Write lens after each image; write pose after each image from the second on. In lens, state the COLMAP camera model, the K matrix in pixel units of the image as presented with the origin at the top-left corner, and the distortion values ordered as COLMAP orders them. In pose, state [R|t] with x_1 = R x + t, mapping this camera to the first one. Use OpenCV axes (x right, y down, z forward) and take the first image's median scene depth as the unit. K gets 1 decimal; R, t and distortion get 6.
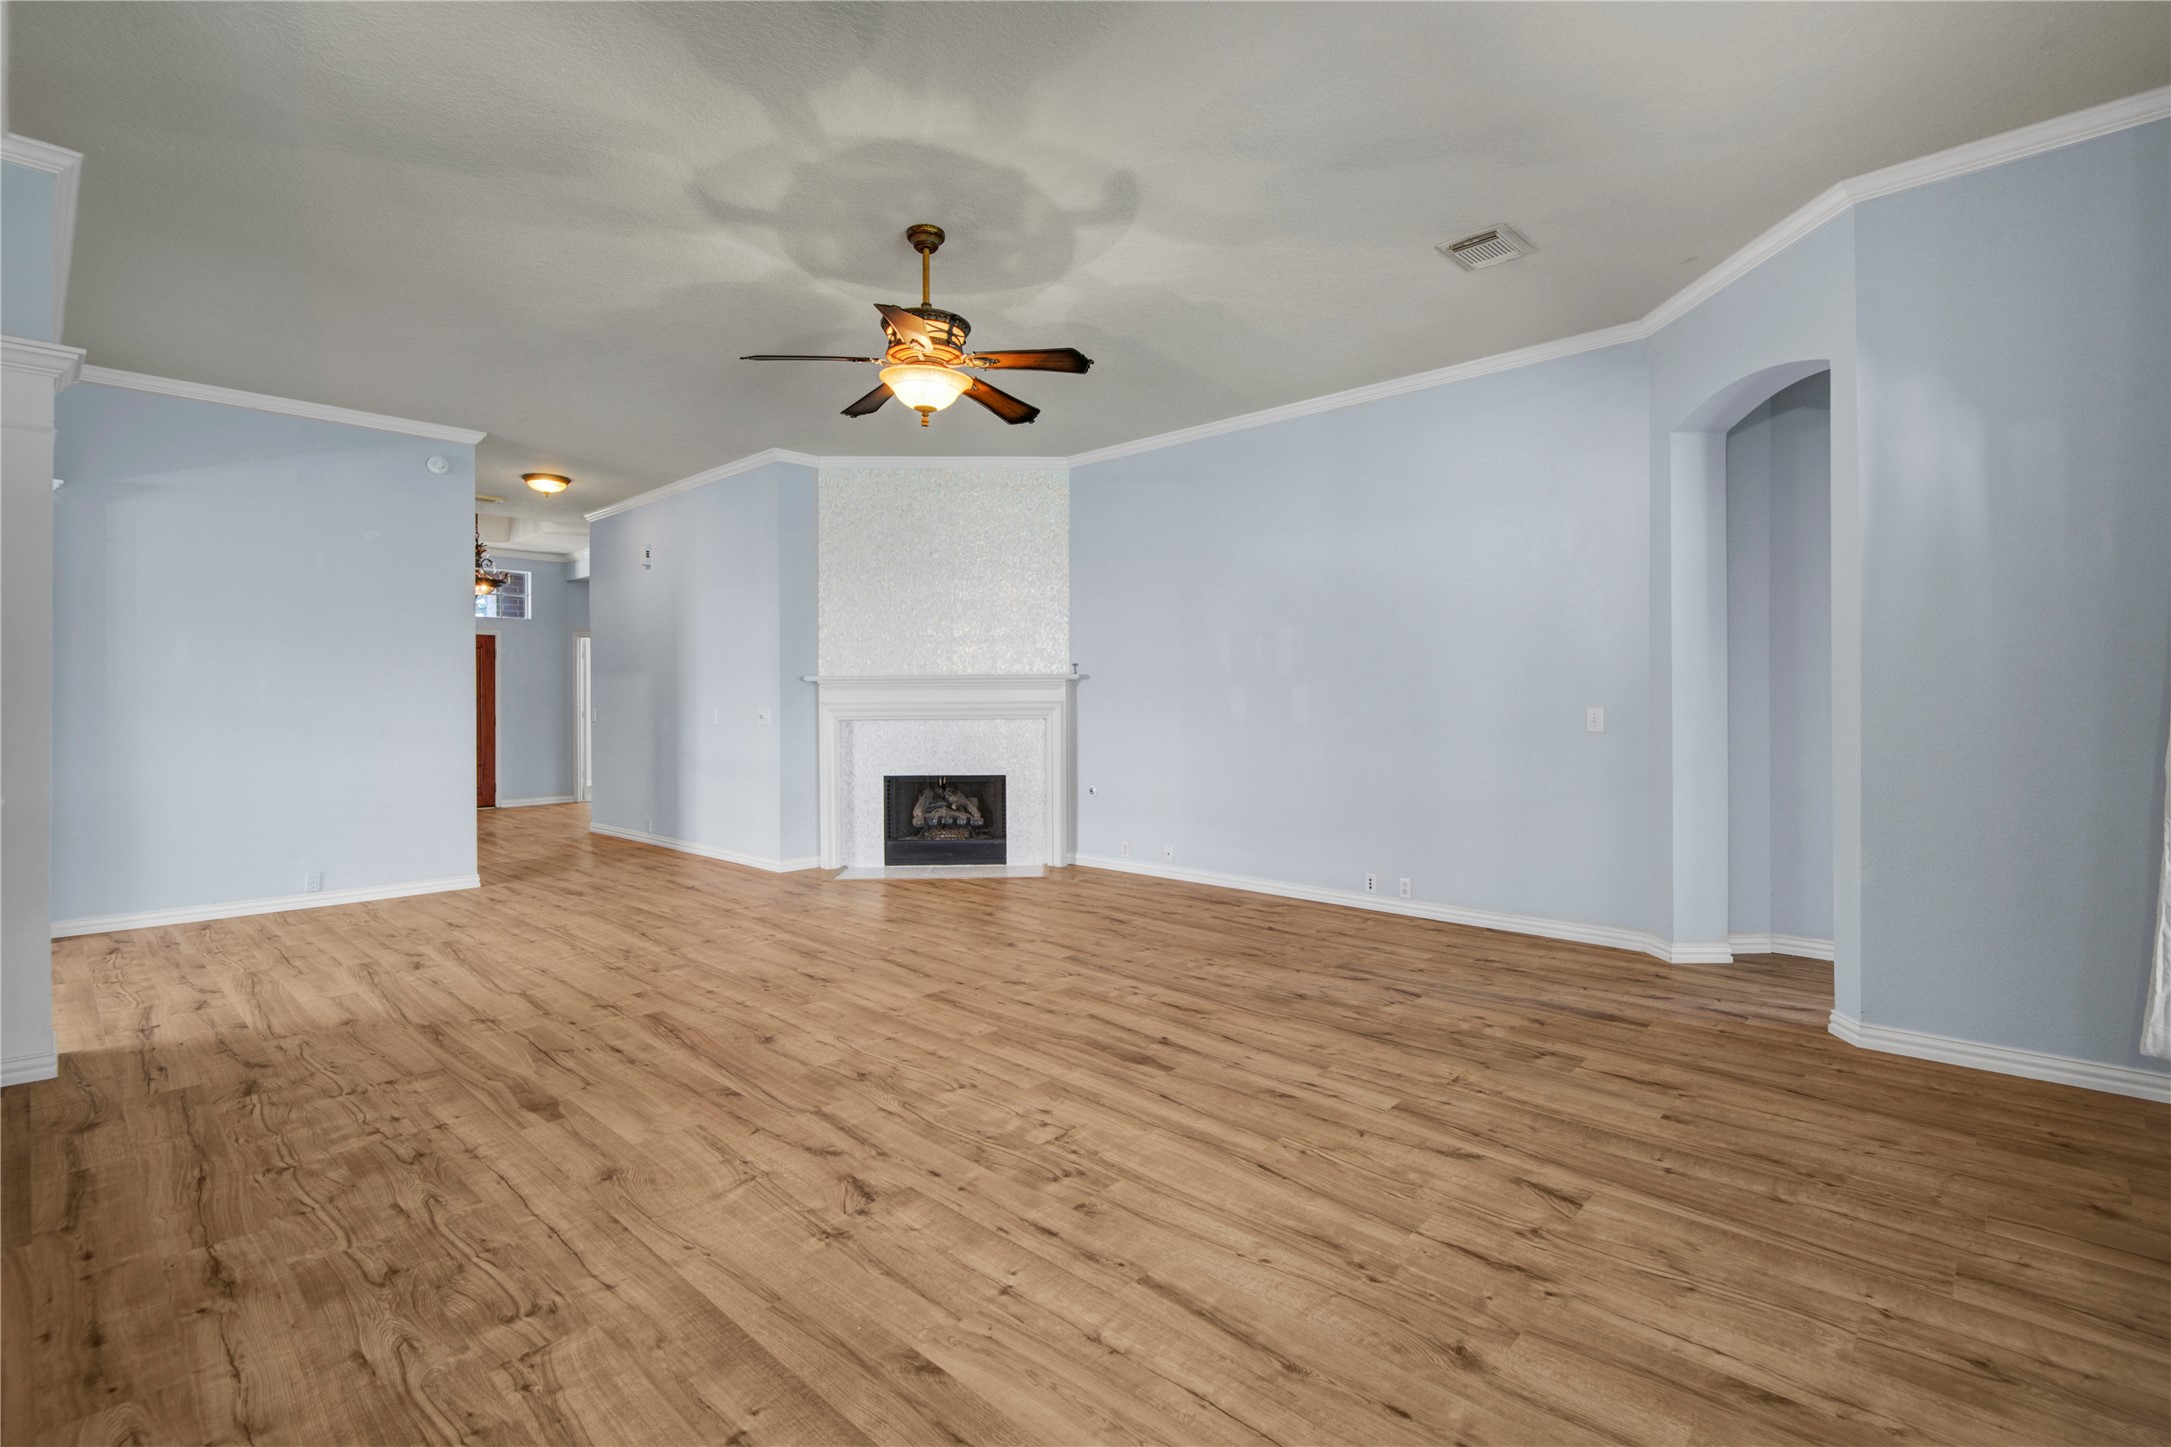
lens RADIAL K [[996.3, 0, 1088.9], [0, 996.3, 698.9], [0, 0, 1]] dist [0.007510, -0.000545]
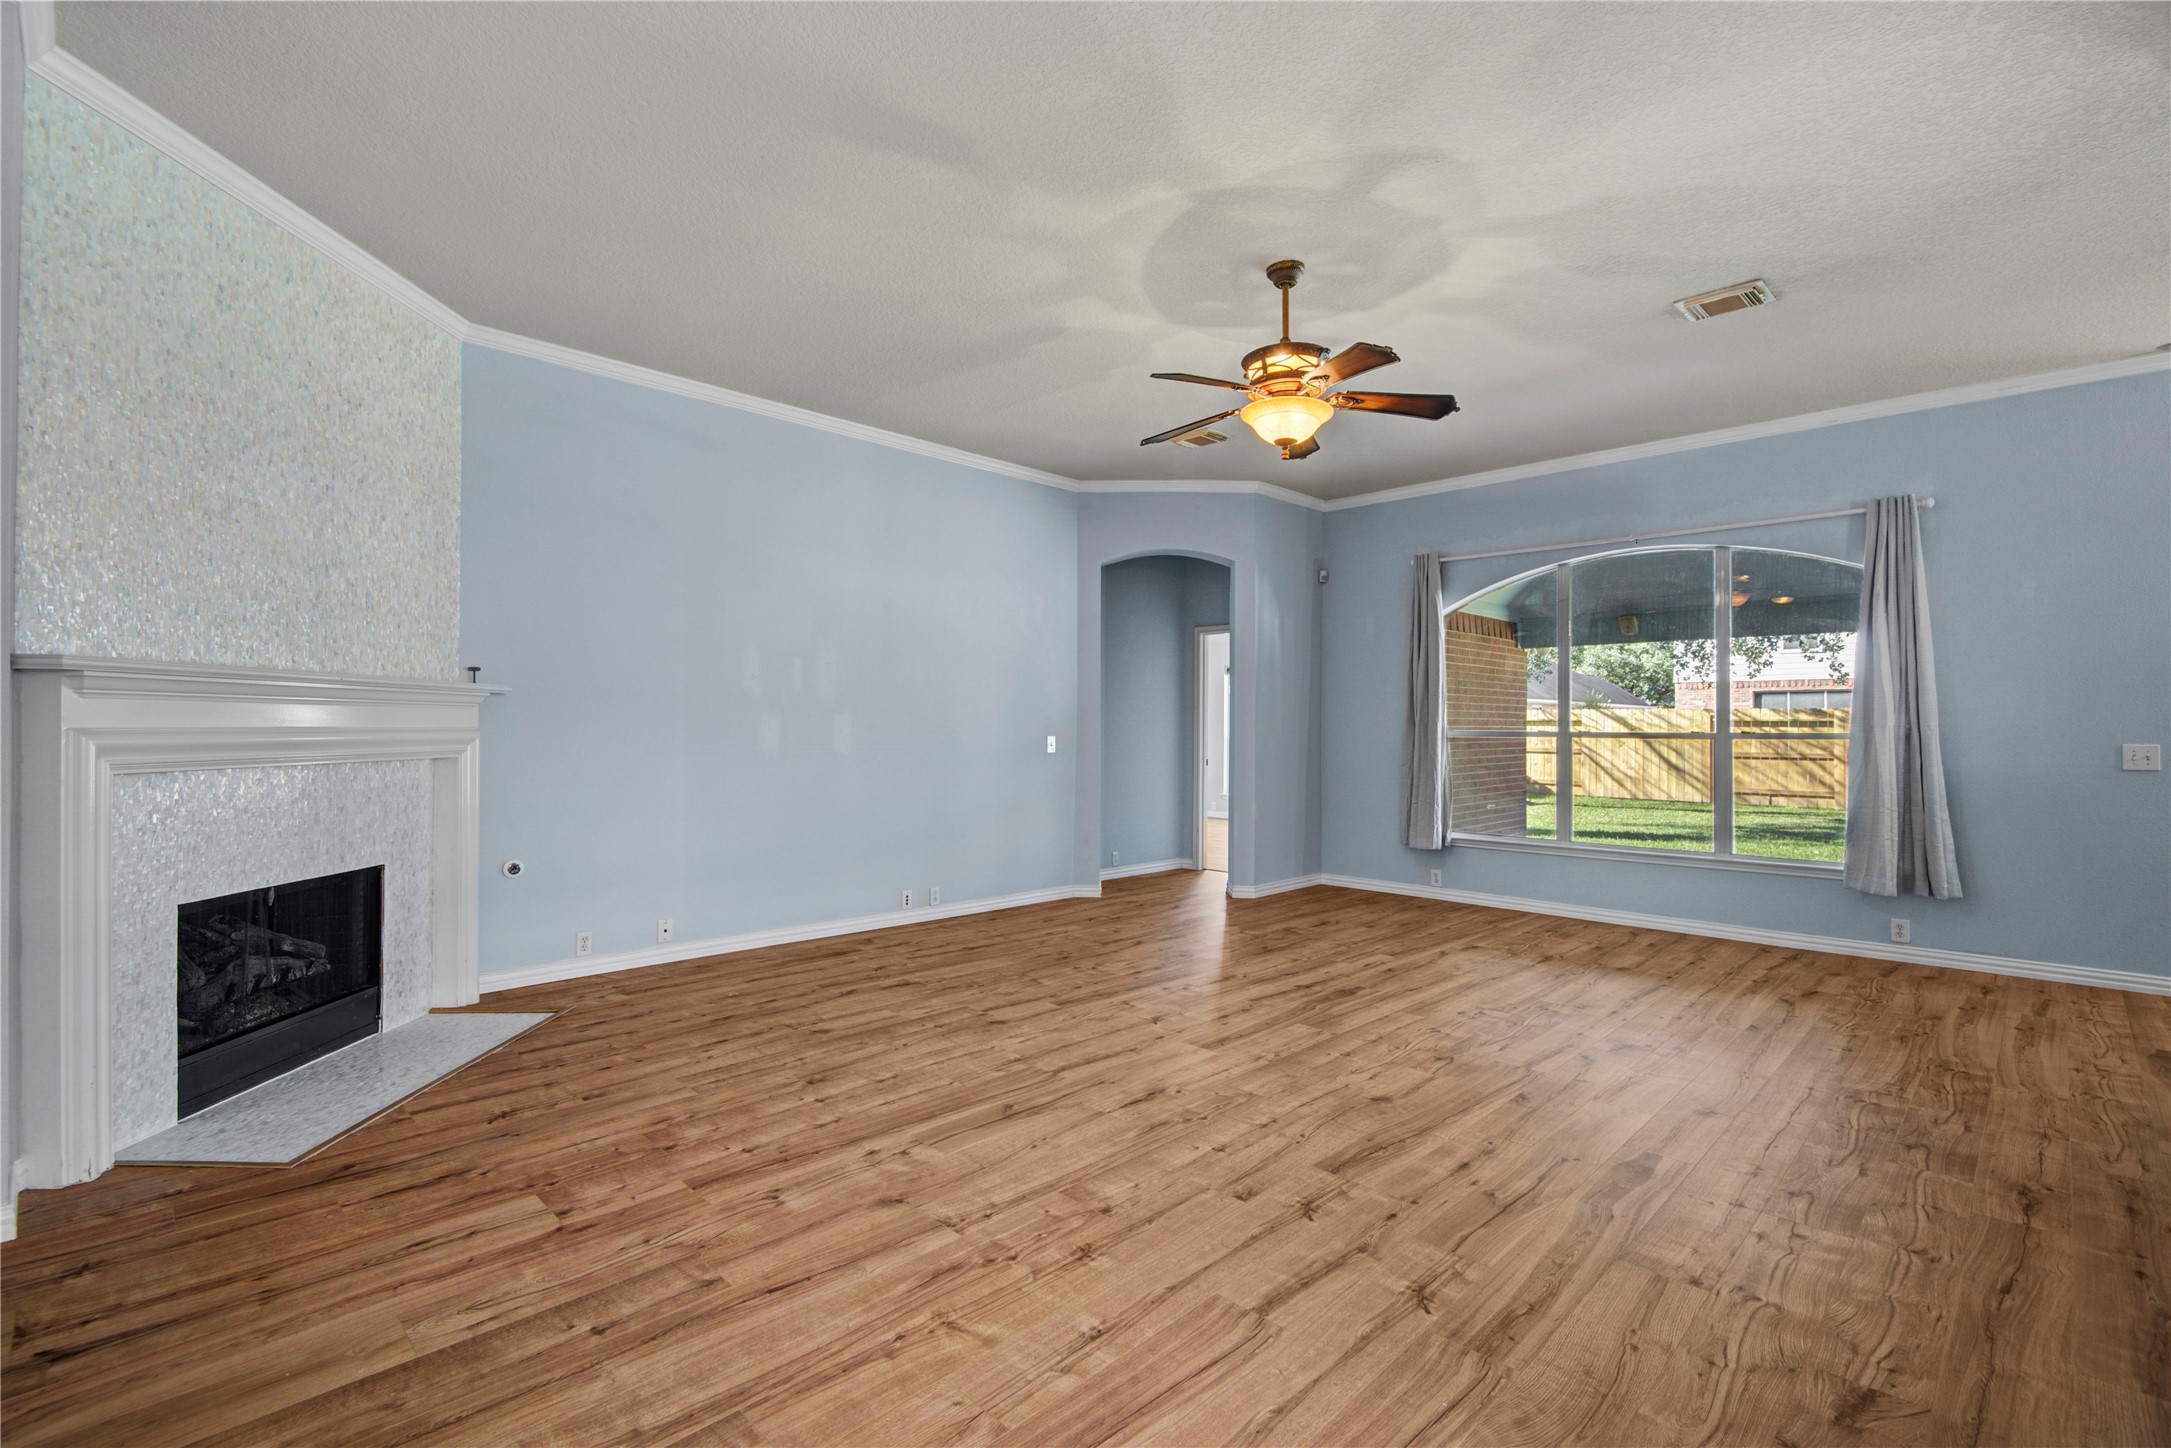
lens RADIAL K [[980.9, 0, 1085.5], [0, 980.9, 724.0], [0, 0, 1]] dist [-0.001174, -0.000083]
pose [[0.026397, 0.009434, 0.999607, -1.324455], [-0.007051, 0.999932, -0.009251, 0.007463], [-0.999627, -0.006804, 0.026461, 1.340531]]
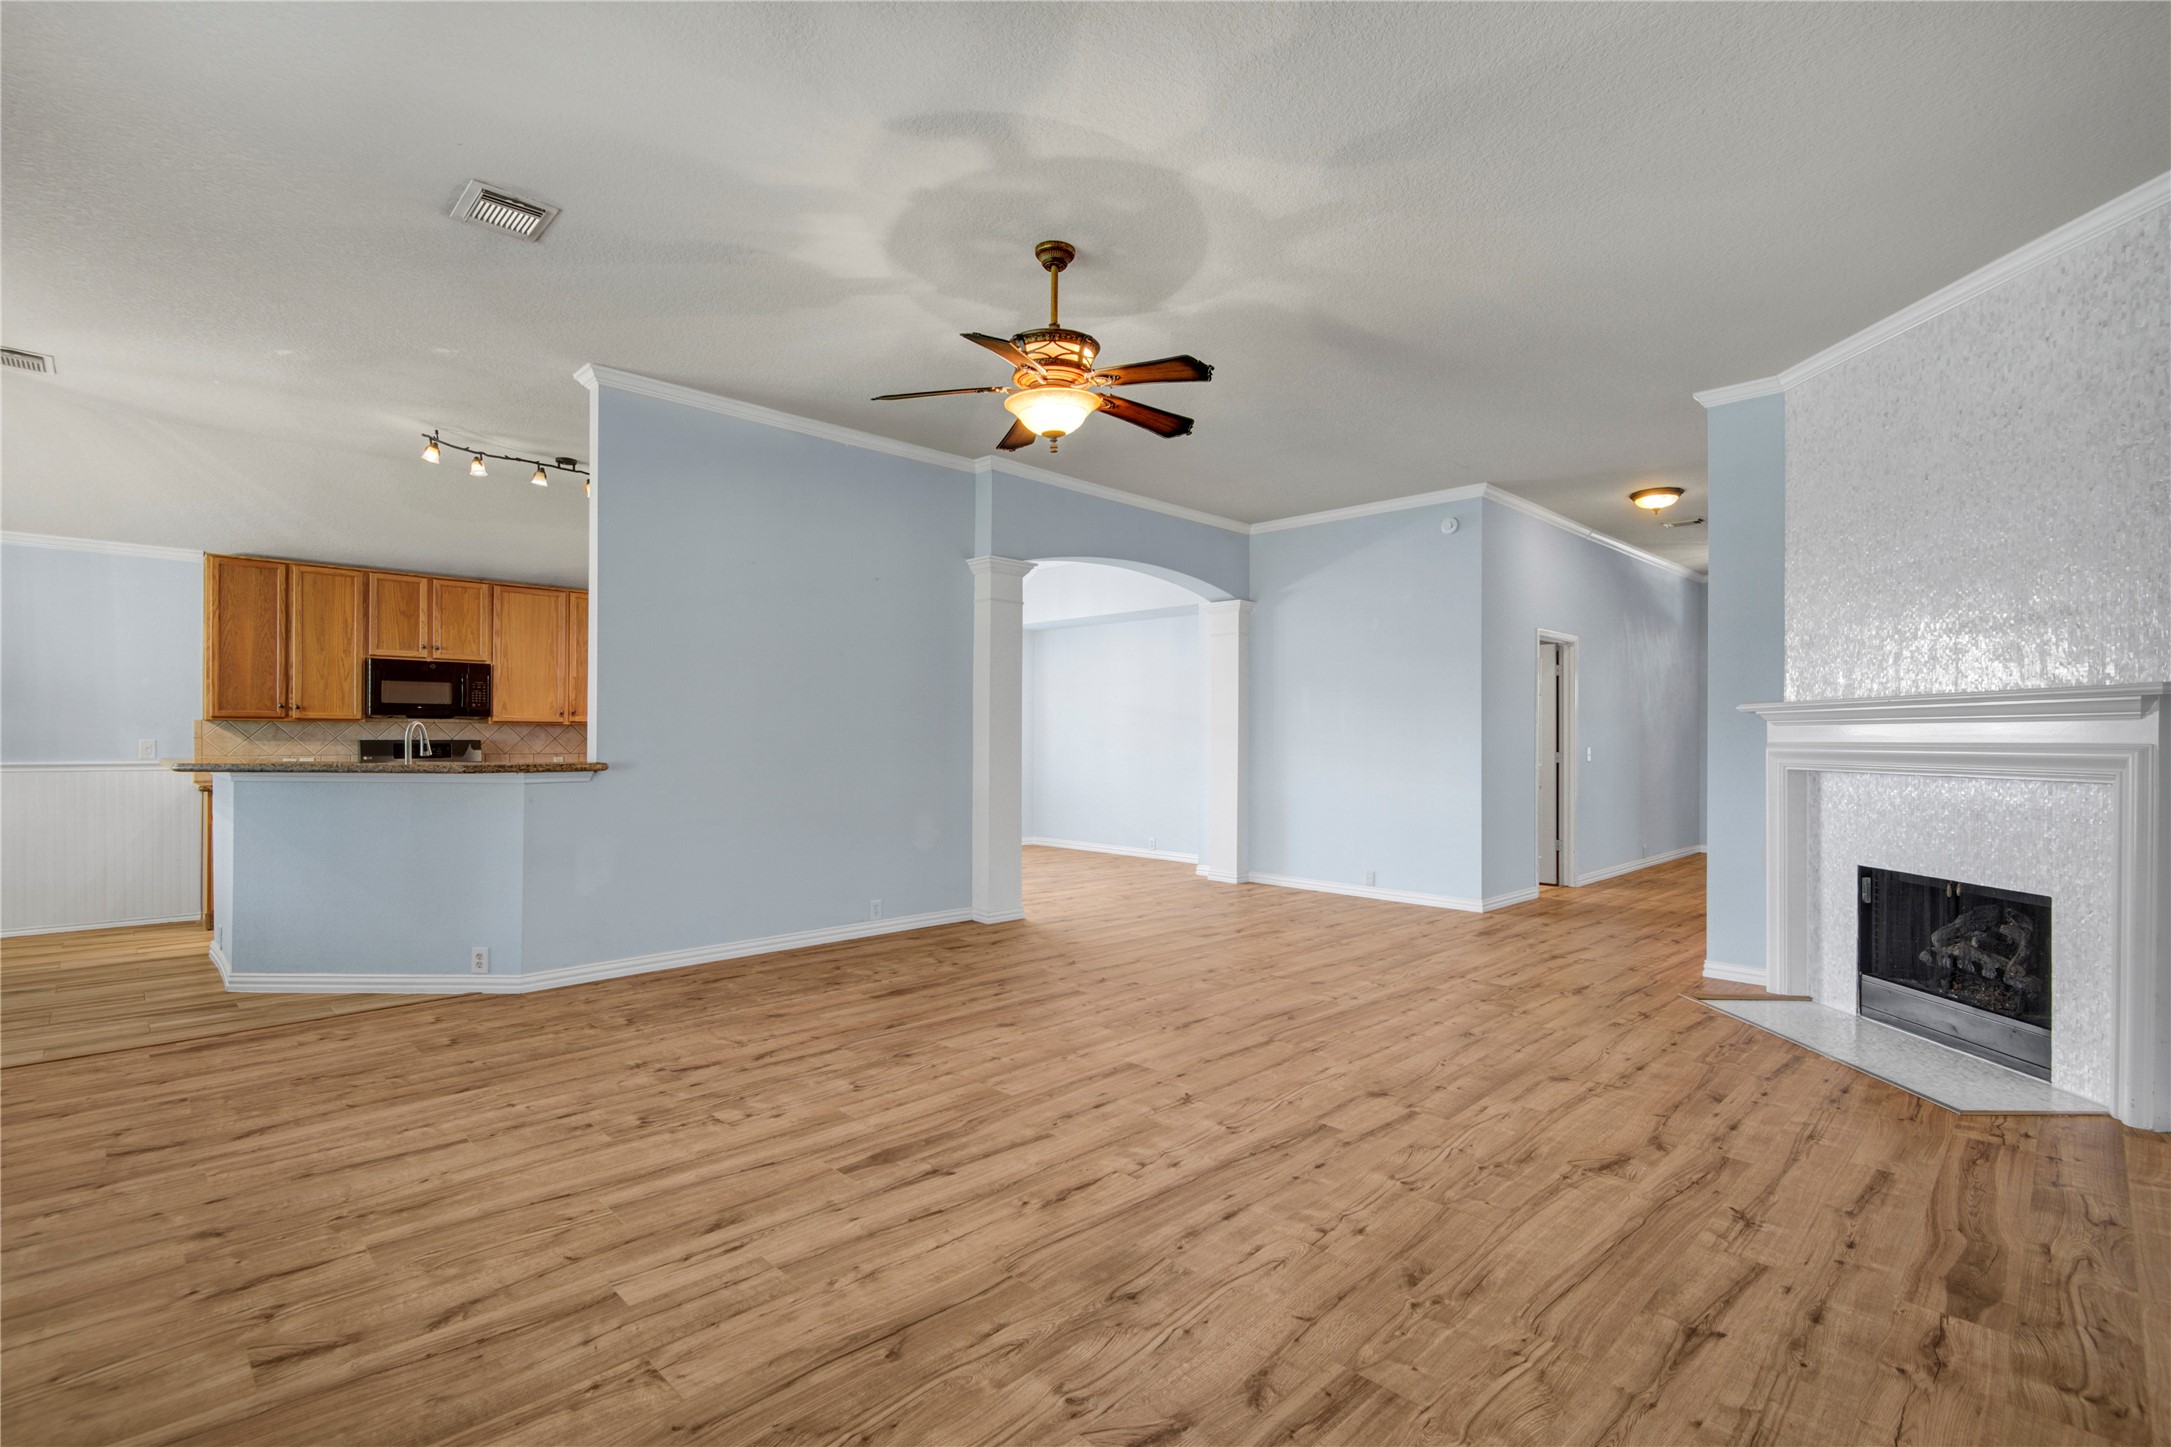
lens RADIAL K [[991.2, 0, 1085.0], [0, 991.2, 736.5], [0, 0, 1]] dist [0.004094, -0.006816]
pose [[-0.034844, 0.004053, -0.999385, 0.903019], [-0.002471, 0.999988, 0.004141, -0.002920], [0.999390, 0.002614, -0.034834, 1.214086]]
